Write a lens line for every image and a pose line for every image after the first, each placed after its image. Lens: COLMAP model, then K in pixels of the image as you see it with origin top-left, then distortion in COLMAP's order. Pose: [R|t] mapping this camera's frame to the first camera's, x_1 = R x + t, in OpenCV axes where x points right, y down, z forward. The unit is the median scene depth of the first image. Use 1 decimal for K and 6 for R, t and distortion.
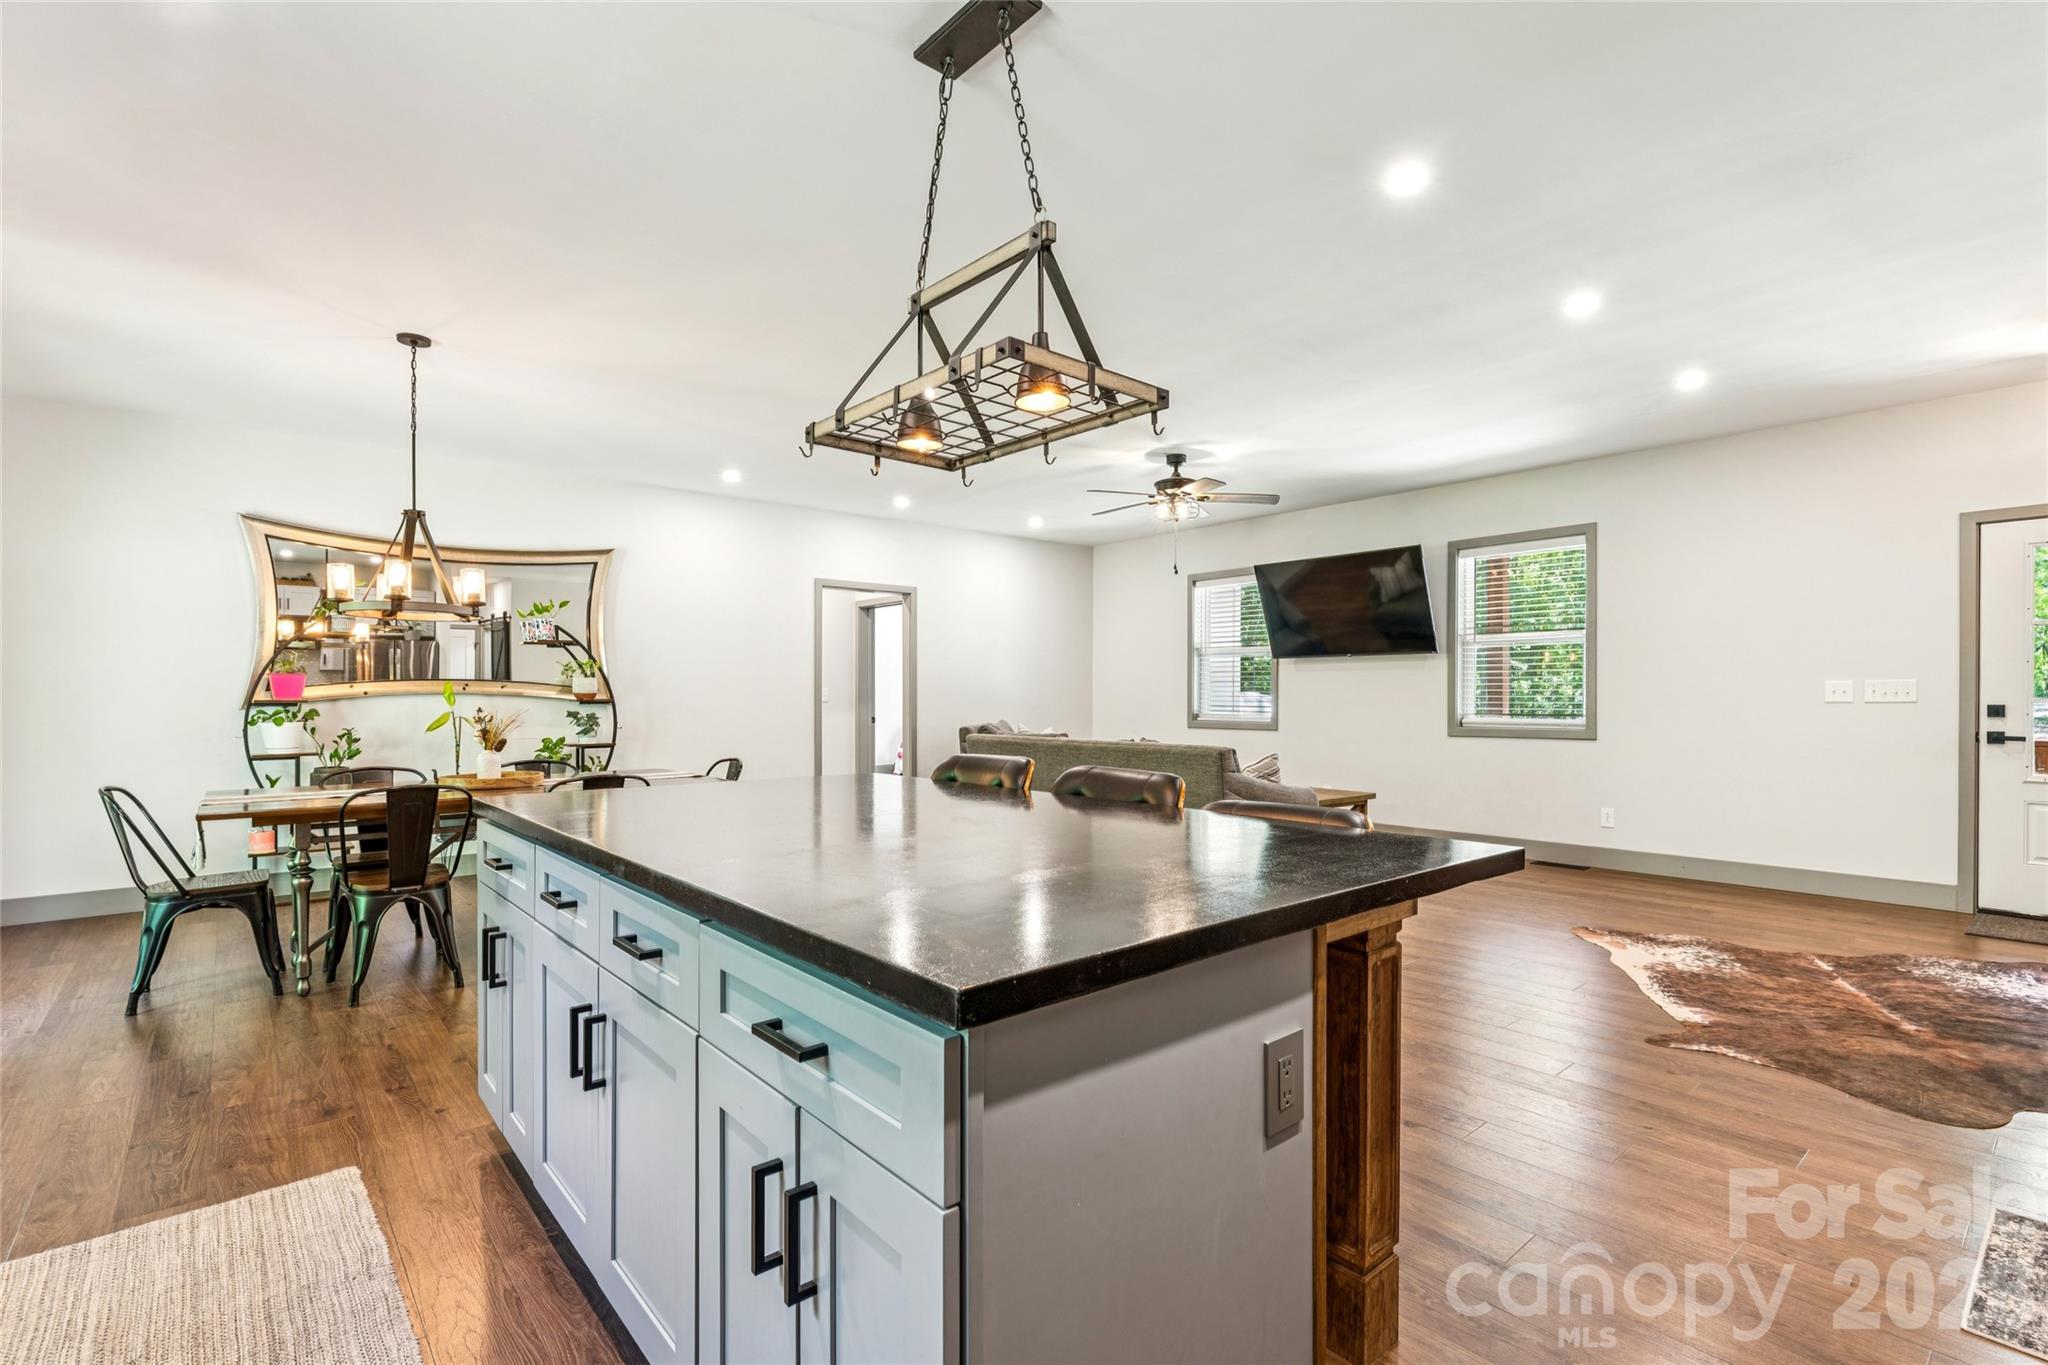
lens RADIAL K [[929.4, 0, 1043.6], [0, 929.4, 703.3], [0, 0, 1]] dist [-0.000359, -0.000097]
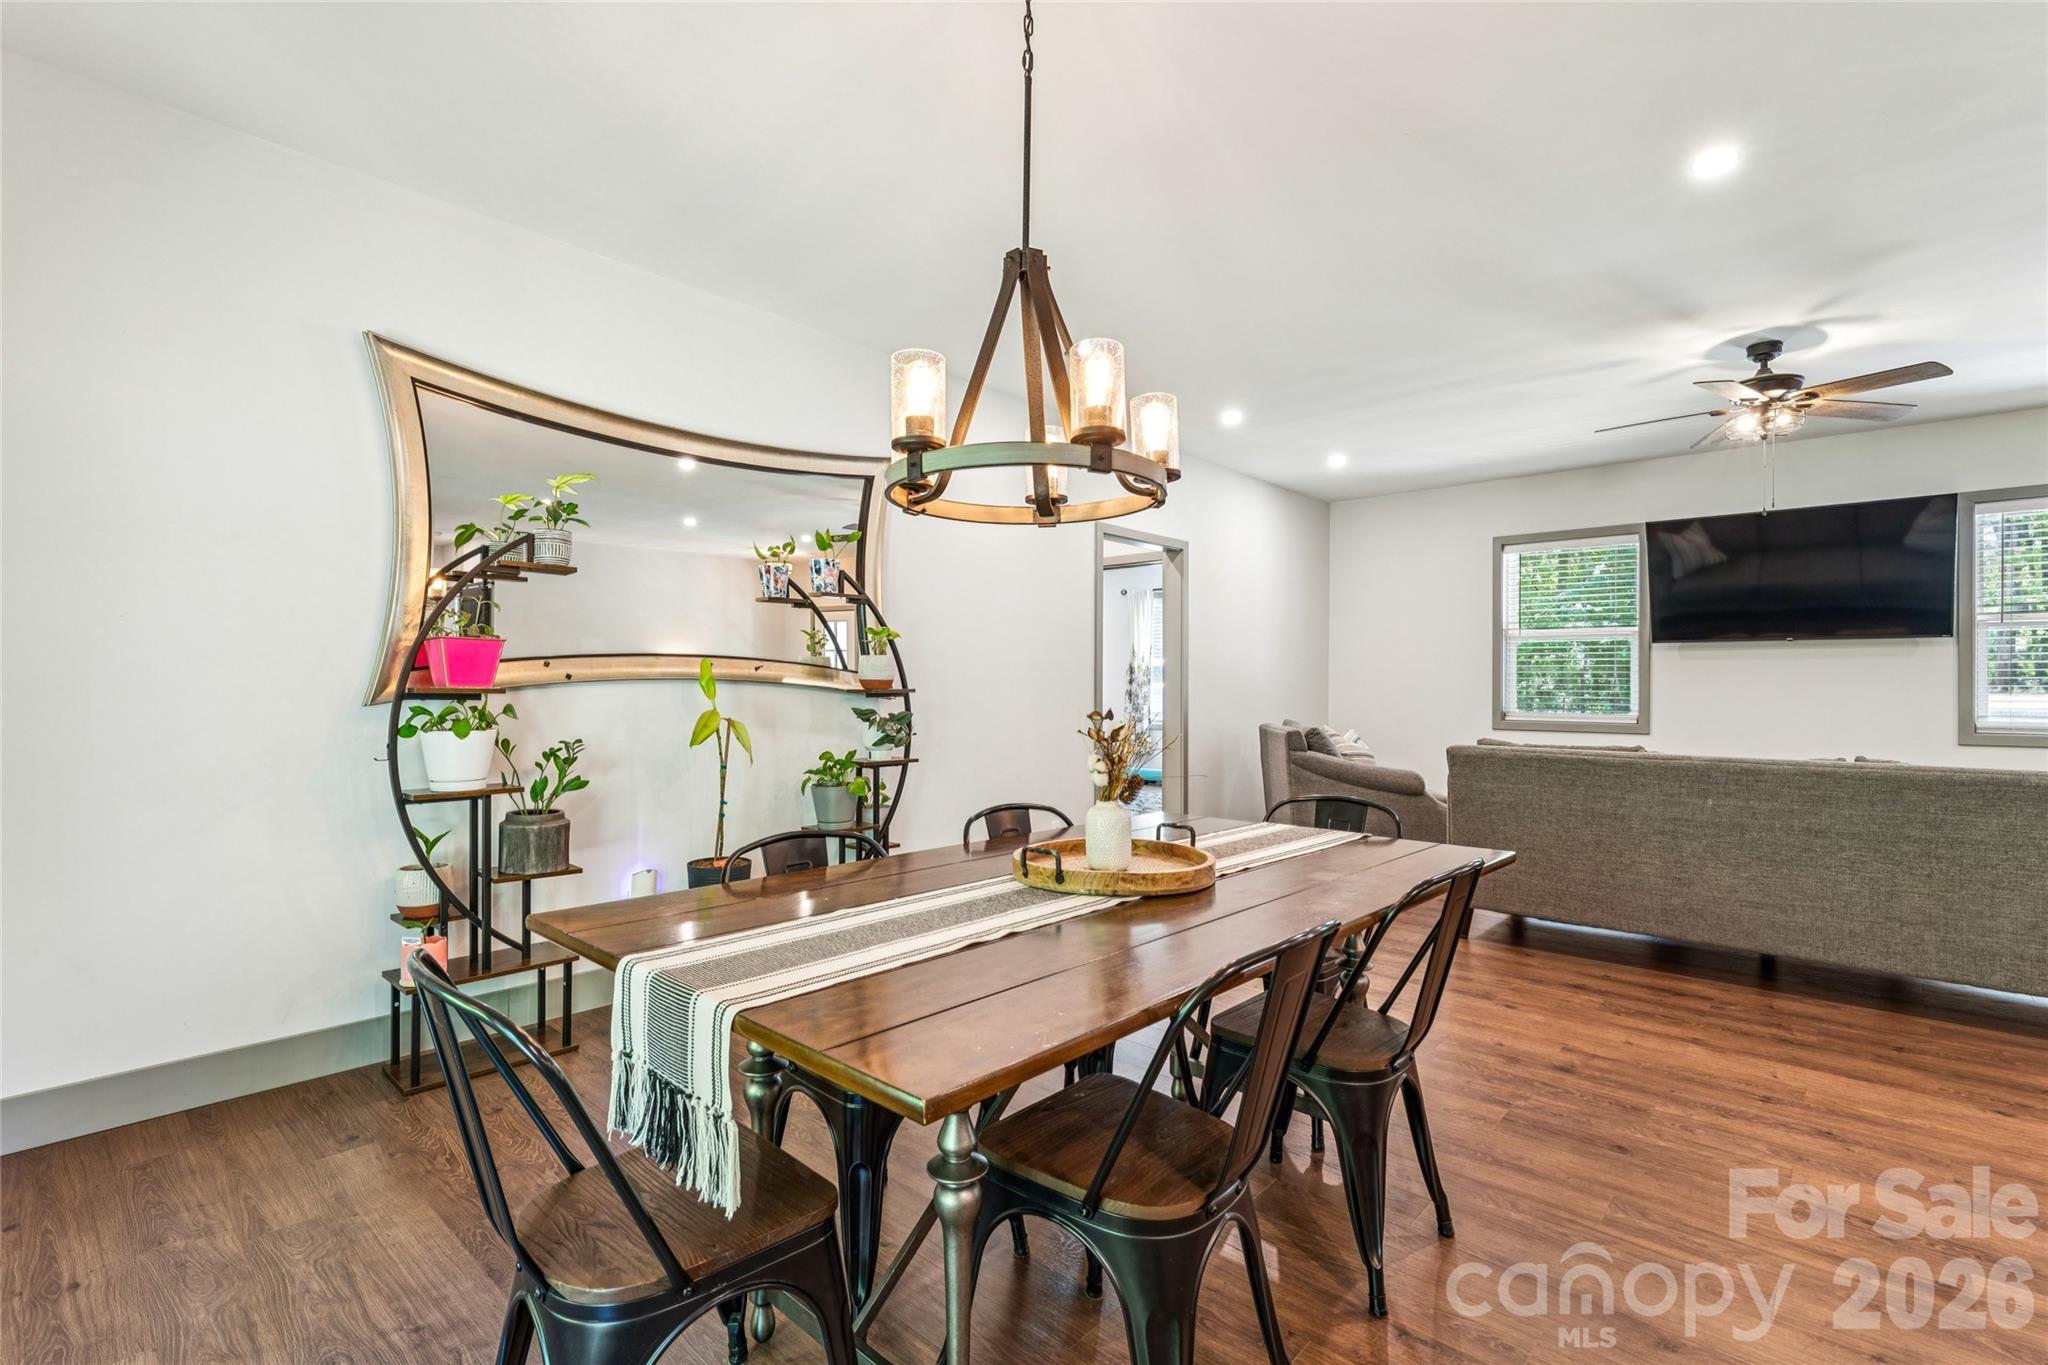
lens RADIAL K [[929.4, 0, 1014.7], [0, 929.4, 688.6], [0, 0, 1]] dist [-0.000359, -0.000097]
pose [[0.992568, 0.007107, 0.121485, -0.553231], [-0.006079, 0.999943, -0.008826, -0.000106], [-0.121541, 0.008022, 0.992554, 0.427390]]
